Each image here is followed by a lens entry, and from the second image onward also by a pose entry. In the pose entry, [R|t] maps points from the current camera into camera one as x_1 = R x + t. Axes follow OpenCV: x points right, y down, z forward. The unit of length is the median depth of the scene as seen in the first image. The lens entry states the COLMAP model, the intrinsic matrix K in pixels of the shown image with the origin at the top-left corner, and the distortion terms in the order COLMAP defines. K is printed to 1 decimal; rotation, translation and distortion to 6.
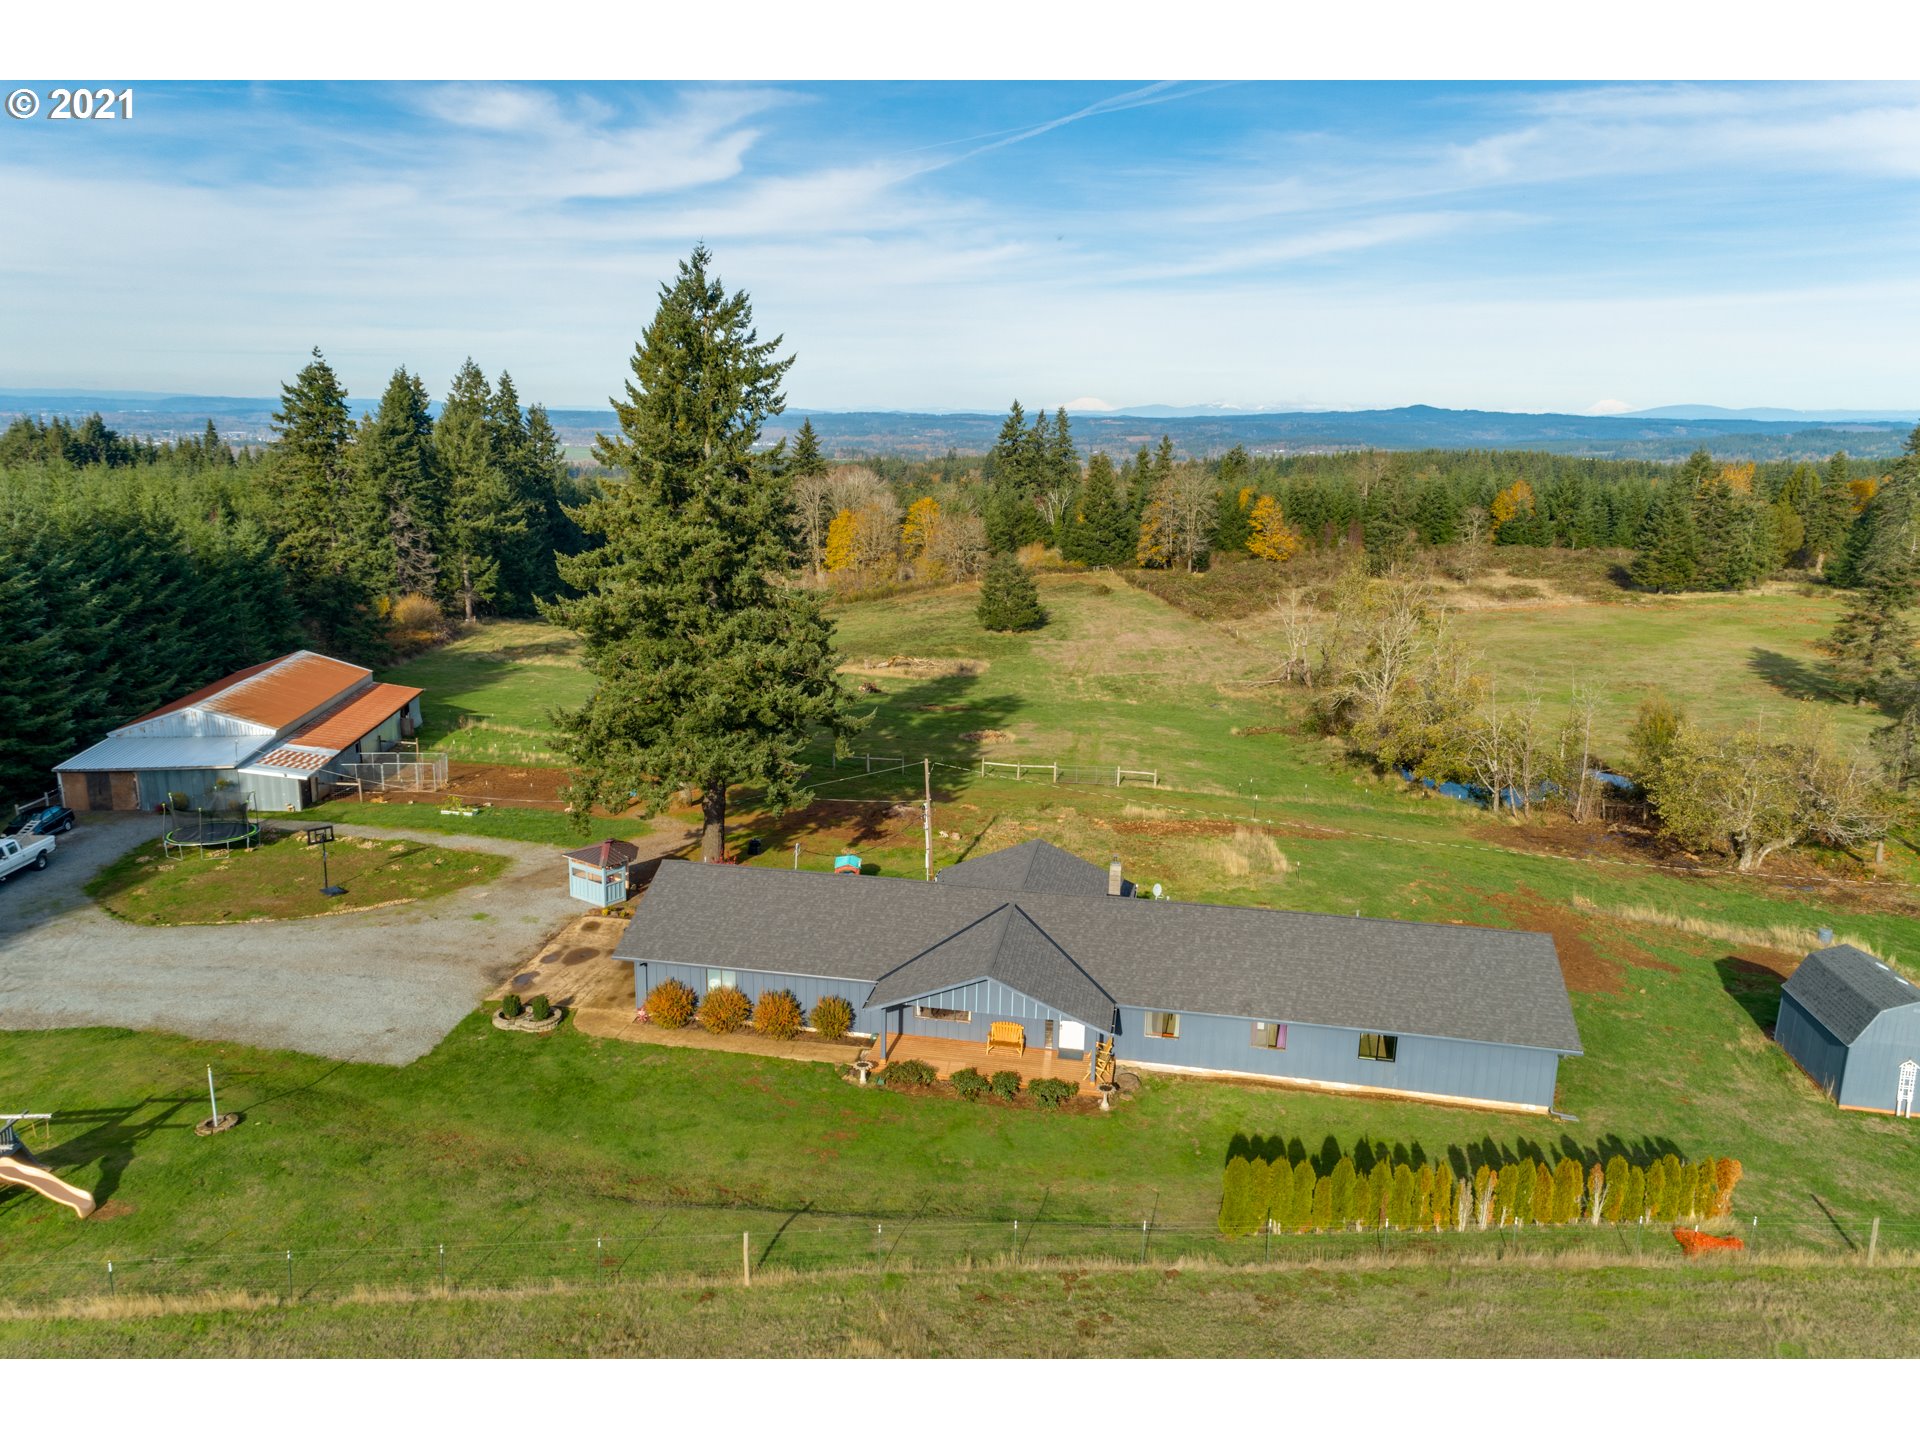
lens RADIAL K [[1295.4, 0, 965.6], [0, 1295.4, 722.8], [0, 0, 1]] dist [0.028164, 0.006565]
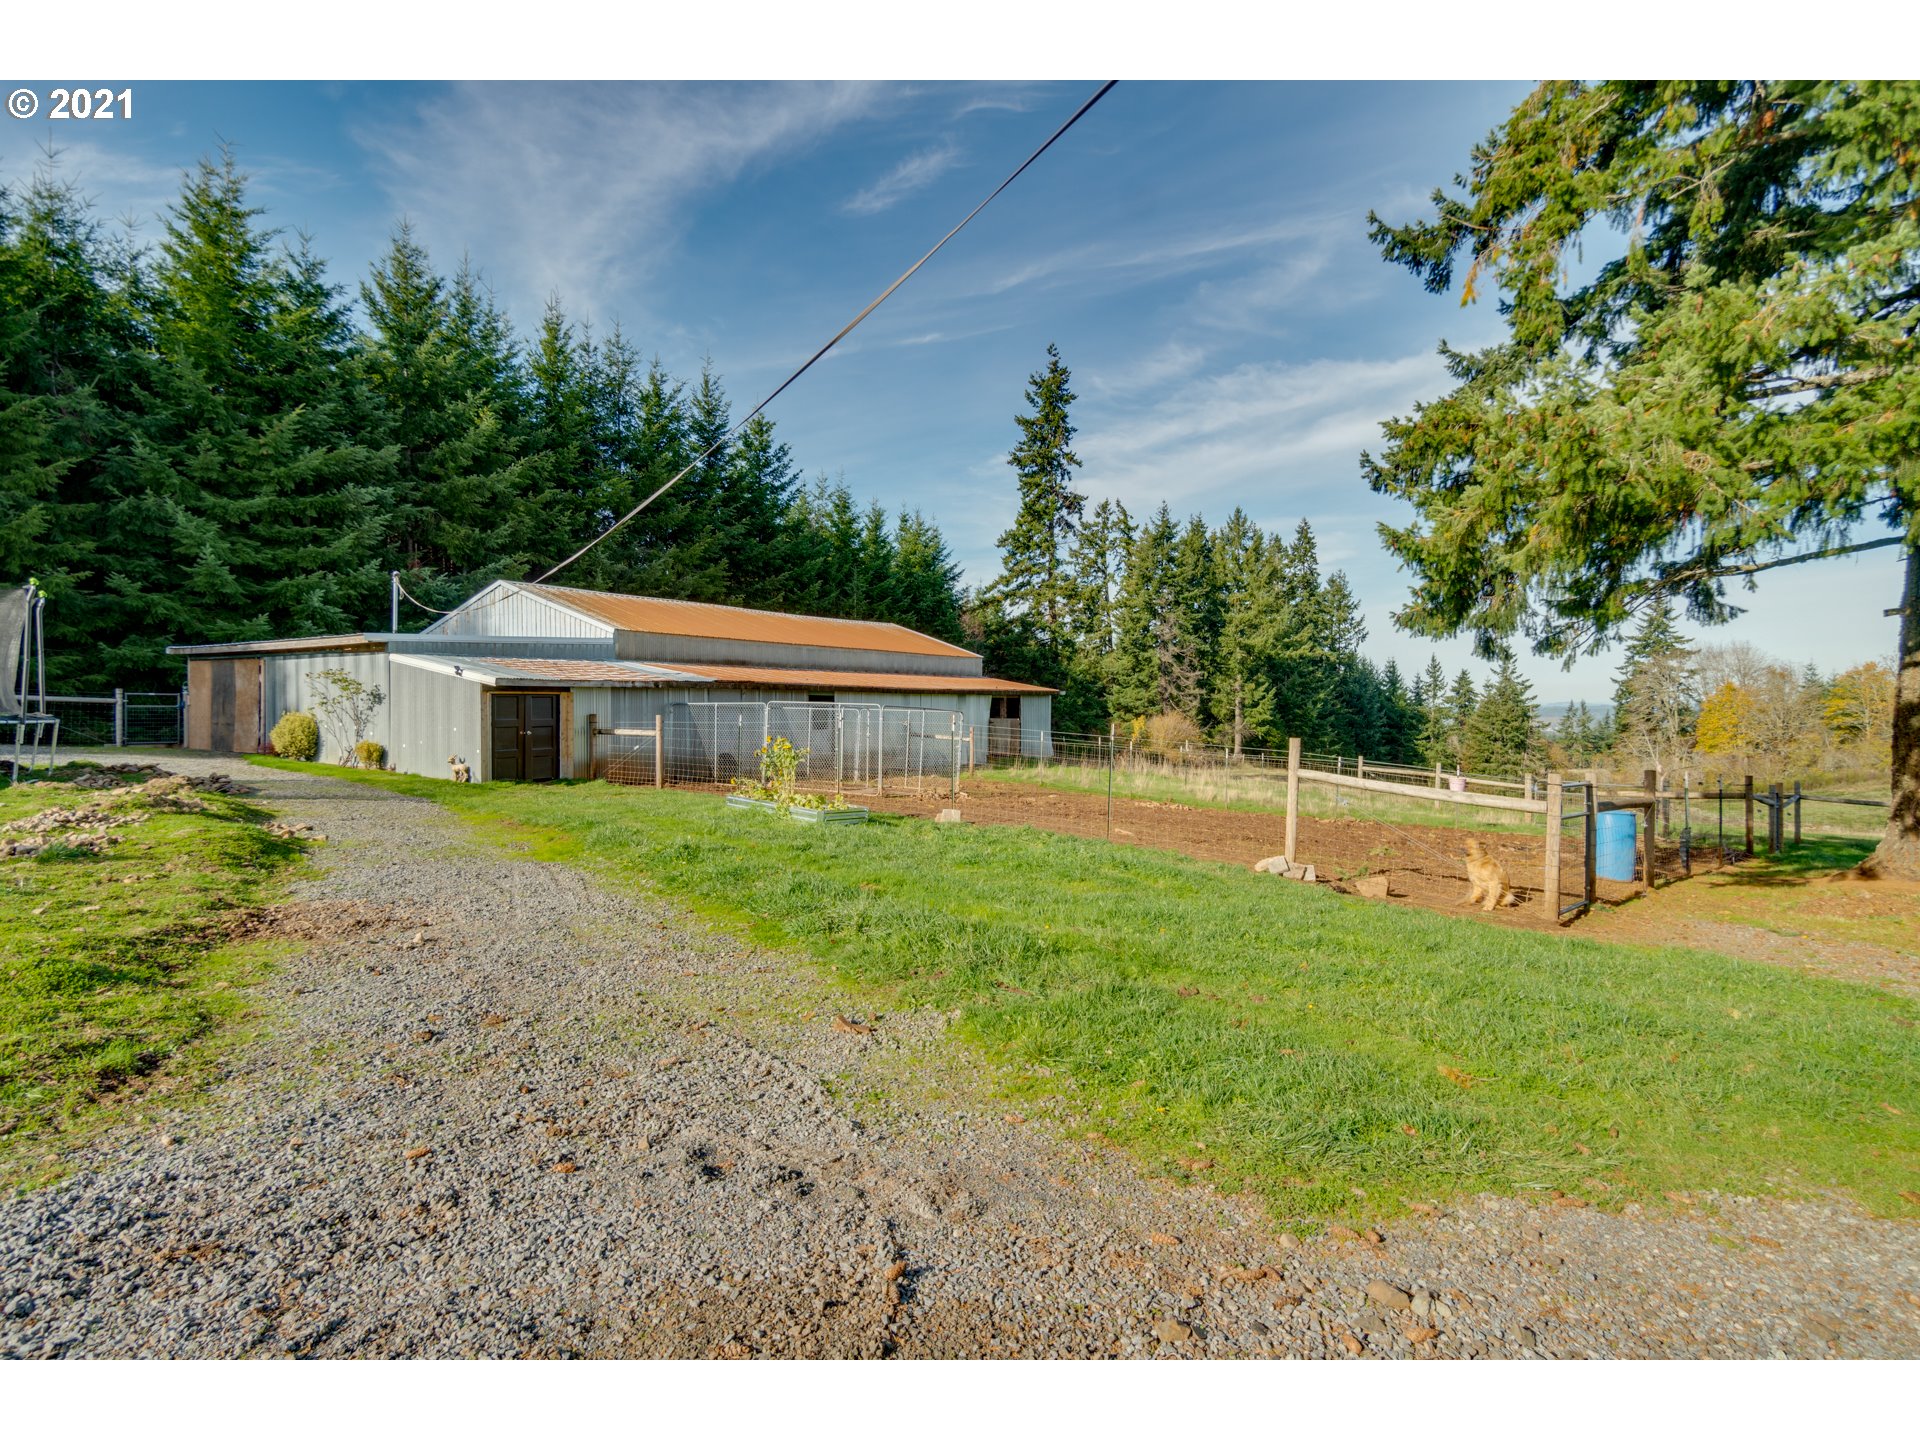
lens RADIAL K [[967.6, 0, 958.0], [0, 967.6, 718.9], [0, 0, 1]] dist [-0.003034, -0.000263]
pose [[0.771892, -0.014000, -0.635599, -0.126292], [-0.131526, 0.974612, -0.181196, 0.037708], [0.621999, 0.223461, 0.750454, 0.429815]]
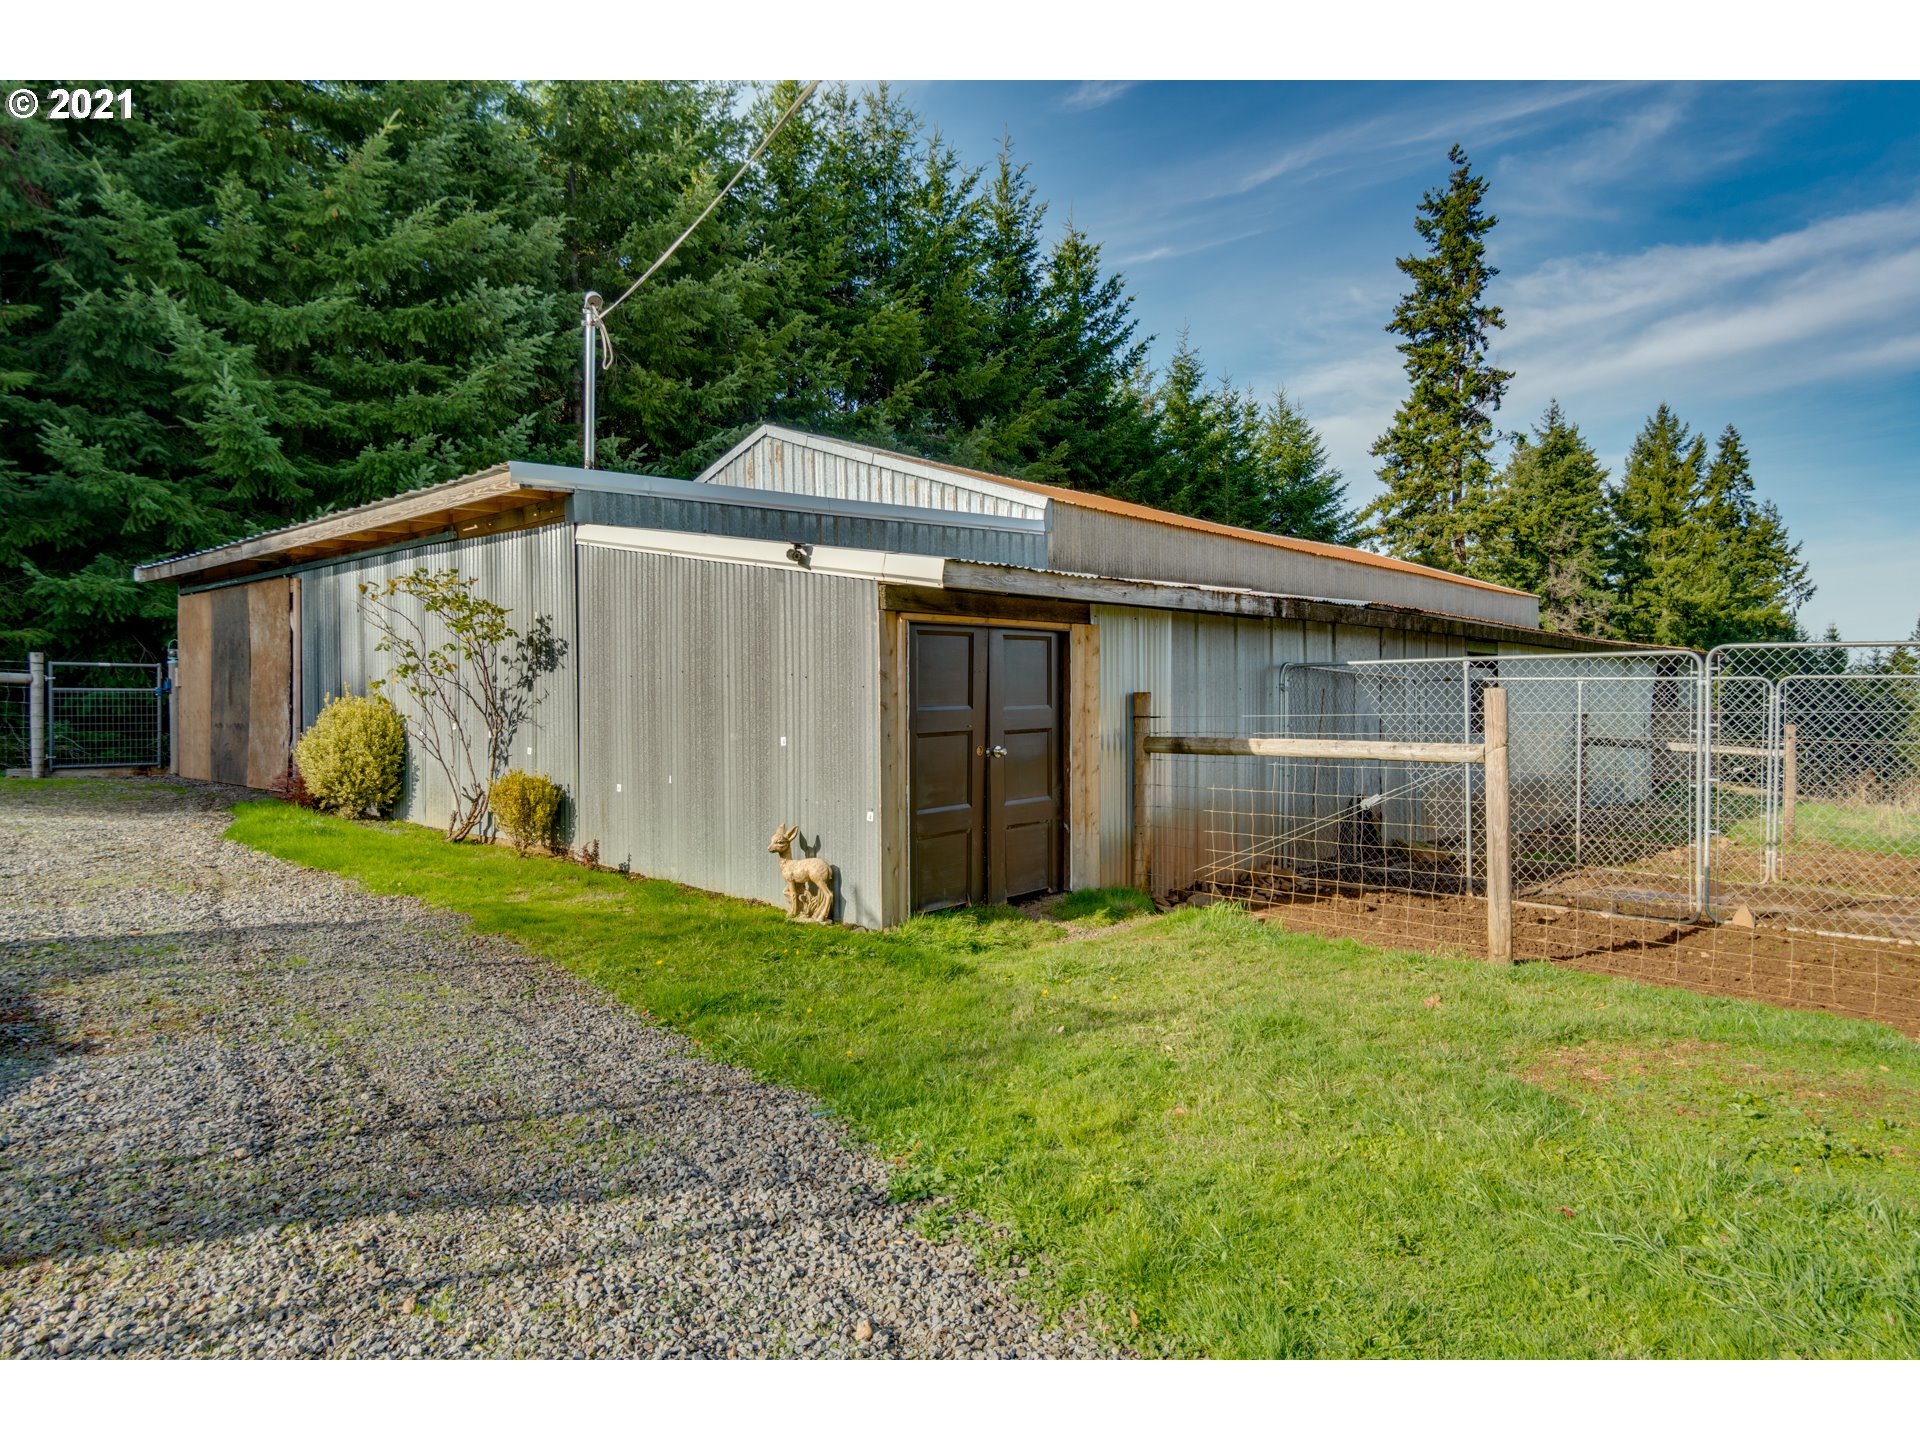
lens RADIAL K [[1131.3, 0, 951.1], [0, 1131.3, 714.4], [0, 0, 1]] dist [-0.003343, -0.001415]
pose [[0.649454, -0.018239, -0.760182, -0.215370], [-0.155880, 0.975288, -0.156575, 0.030060], [0.744252, 0.220185, 0.630562, 0.459117]]
